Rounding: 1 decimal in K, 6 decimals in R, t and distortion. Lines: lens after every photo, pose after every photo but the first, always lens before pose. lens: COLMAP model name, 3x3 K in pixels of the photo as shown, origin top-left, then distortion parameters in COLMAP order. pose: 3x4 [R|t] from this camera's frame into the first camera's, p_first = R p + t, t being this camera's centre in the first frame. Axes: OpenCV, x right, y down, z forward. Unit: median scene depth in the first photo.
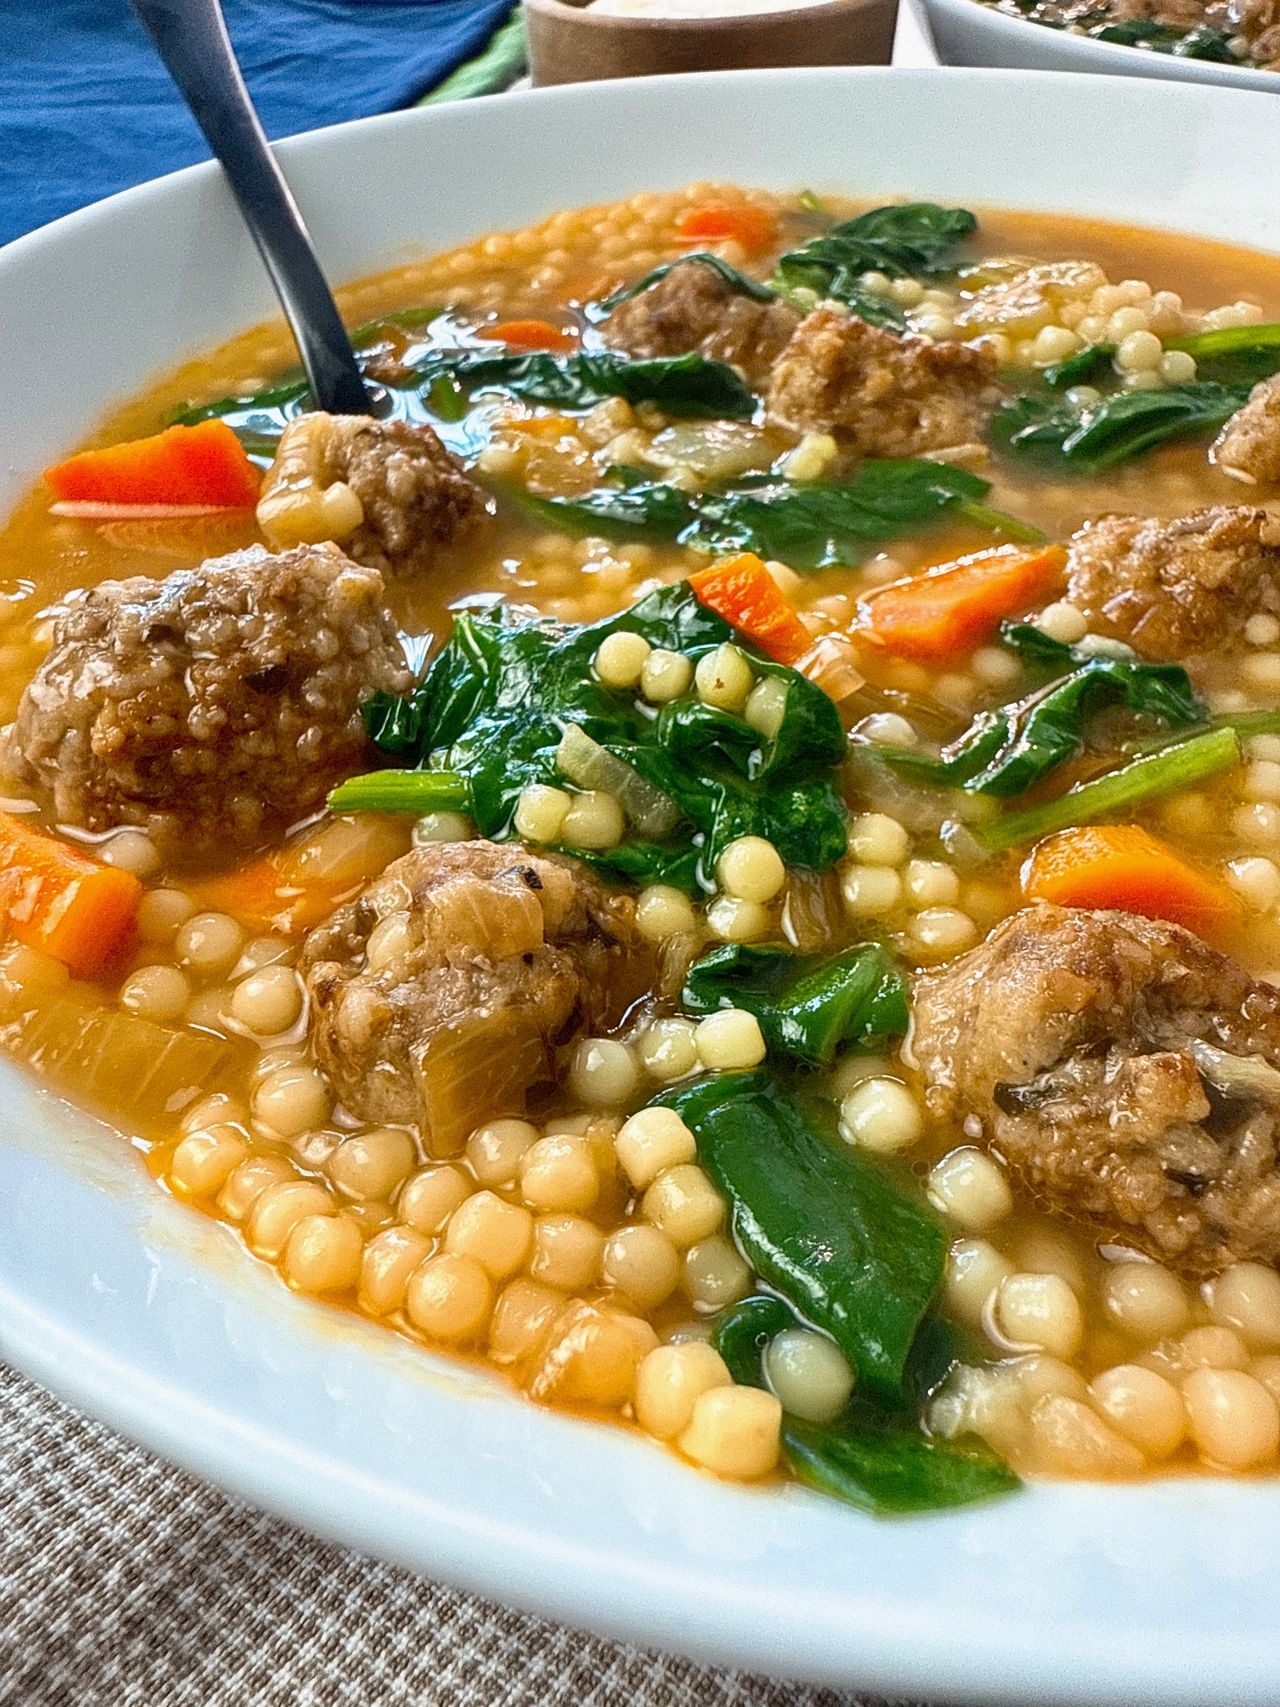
lens RADIAL K [[6117.2, 0, 640.0], [0, 6117.2, 853.5], [0, 0, 1]] dist [-0.086741, -35.541577]
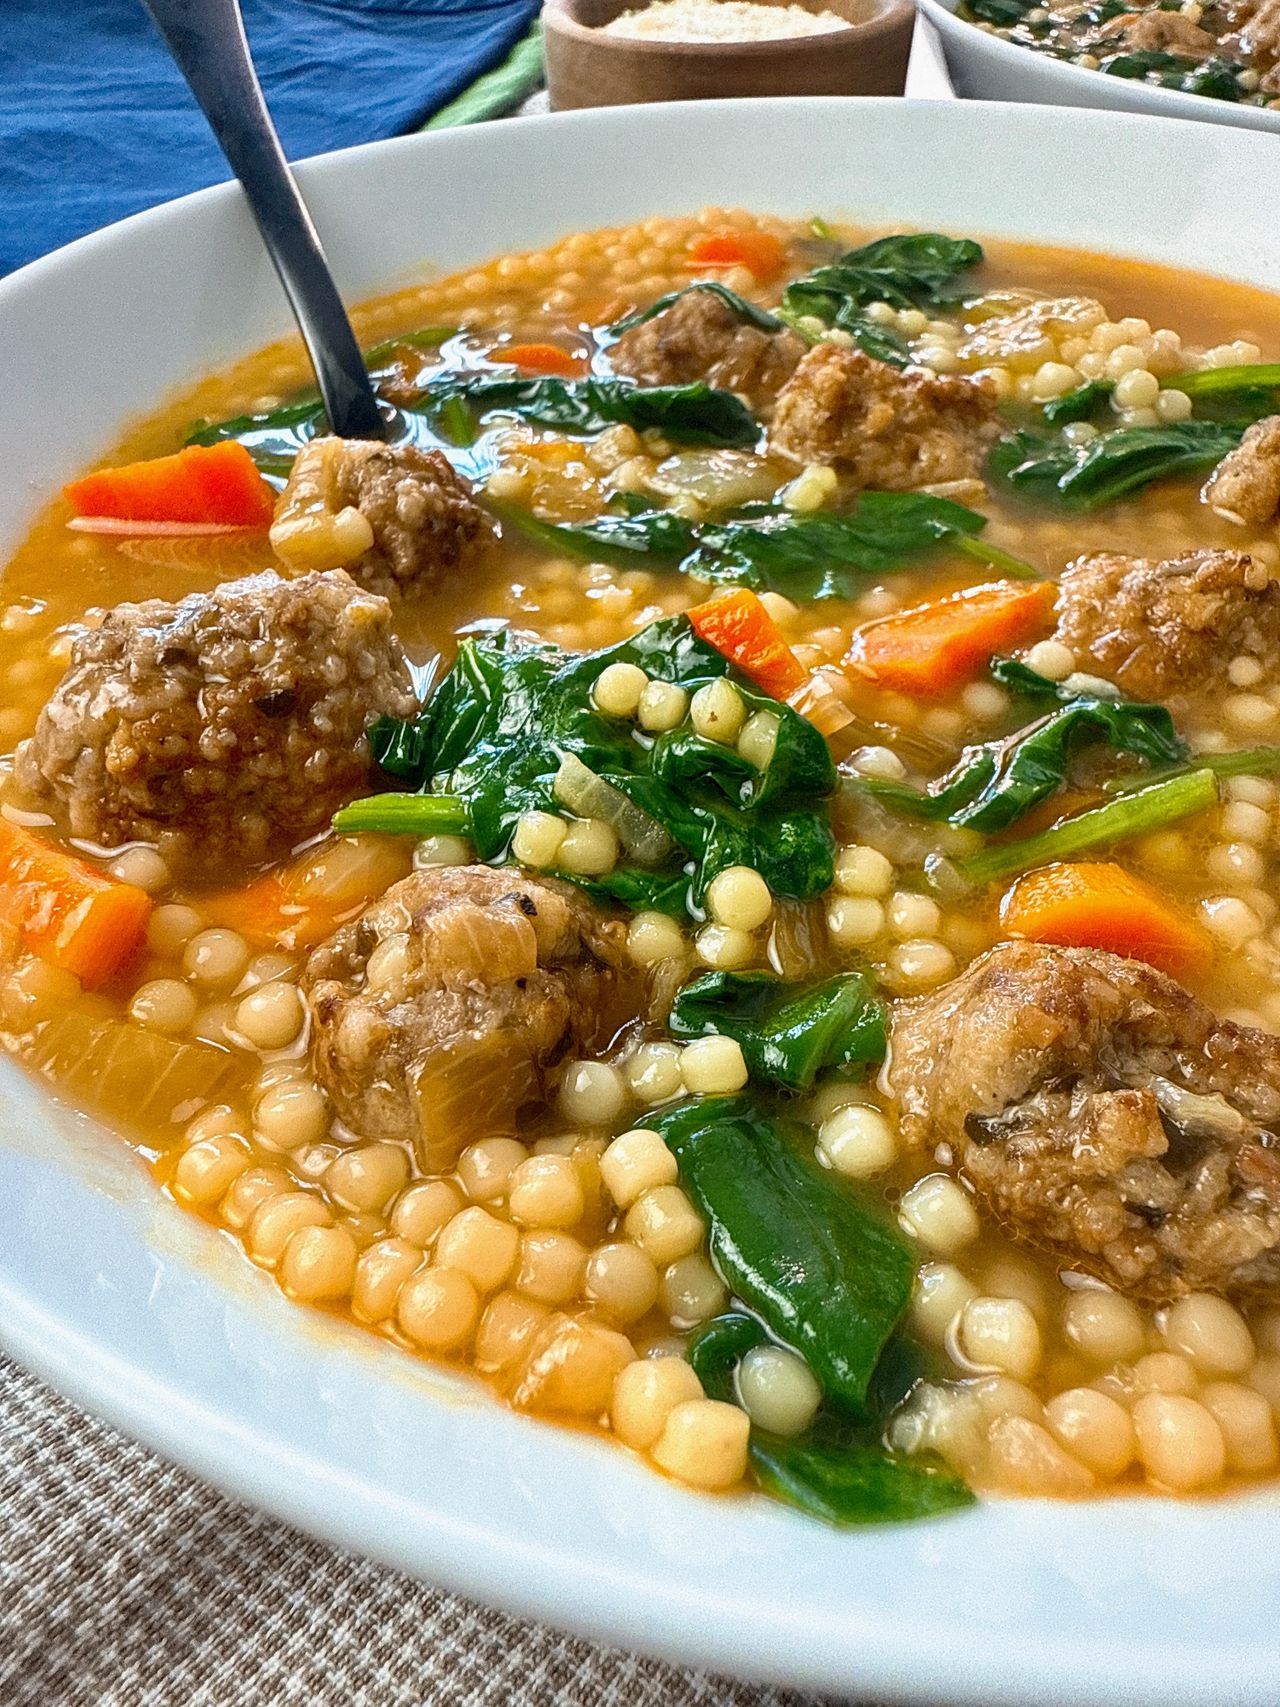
lens RADIAL K [[7312.2, 0, 640.0], [0, 7312.2, 853.5], [0, 0, 1]] dist [-0.205304, -69.306308]
pose [[0.999707, 0.022634, -0.008620, 0.011775], [-0.022416, 0.999446, 0.024588, -0.034962], [0.009172, -0.024388, 0.999660, -0.237319]]
